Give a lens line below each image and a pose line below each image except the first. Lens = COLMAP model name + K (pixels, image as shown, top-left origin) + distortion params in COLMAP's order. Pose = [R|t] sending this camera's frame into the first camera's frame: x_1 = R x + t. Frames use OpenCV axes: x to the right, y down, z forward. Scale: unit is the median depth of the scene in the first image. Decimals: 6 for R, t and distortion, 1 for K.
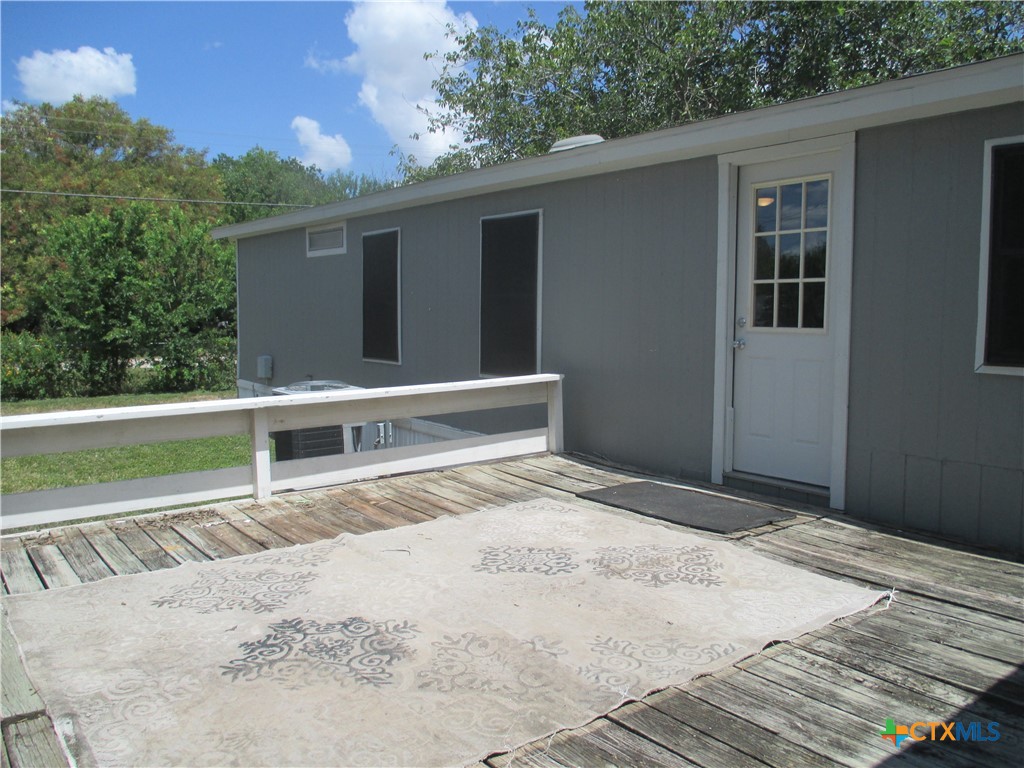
lens RADIAL K [[839.5, 0, 515.5], [0, 839.5, 379.3], [0, 0, 1]] dist [-0.048043, 0.011304]
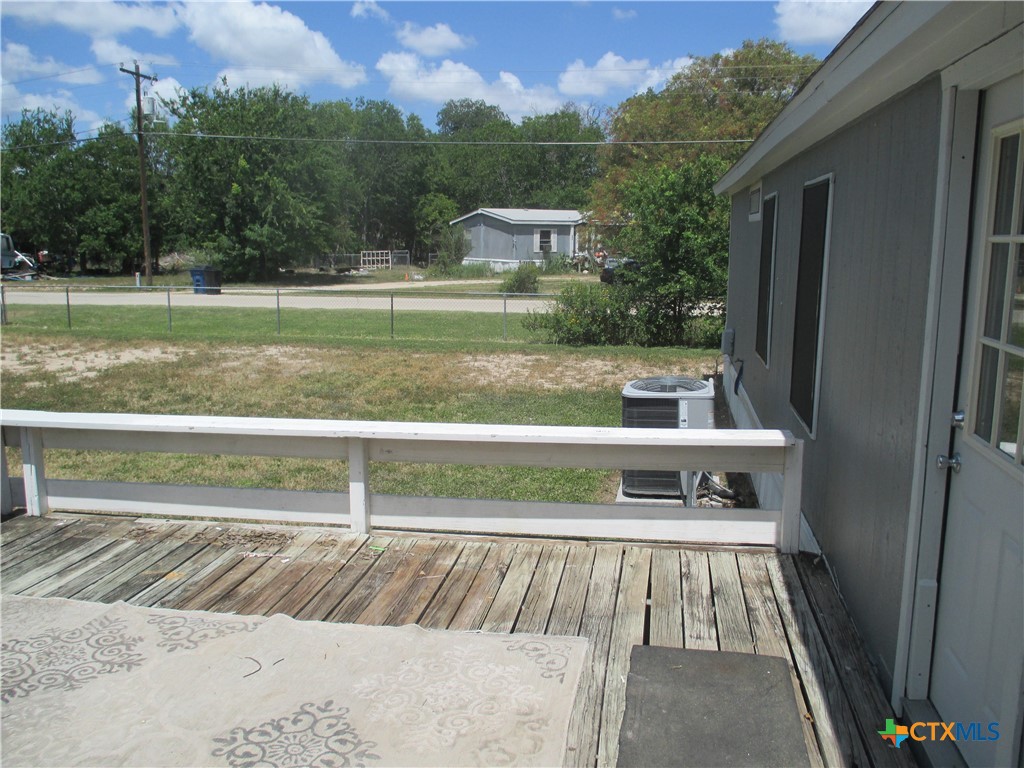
lens RADIAL K [[839.5, 0, 515.5], [0, 839.5, 379.3], [0, 0, 1]] dist [-0.048043, 0.011304]
pose [[0.688476, 0.118324, -0.715542, 0.448045], [-0.061314, 0.992566, 0.105139, -0.129951], [0.722662, -0.028512, 0.690613, 0.501108]]
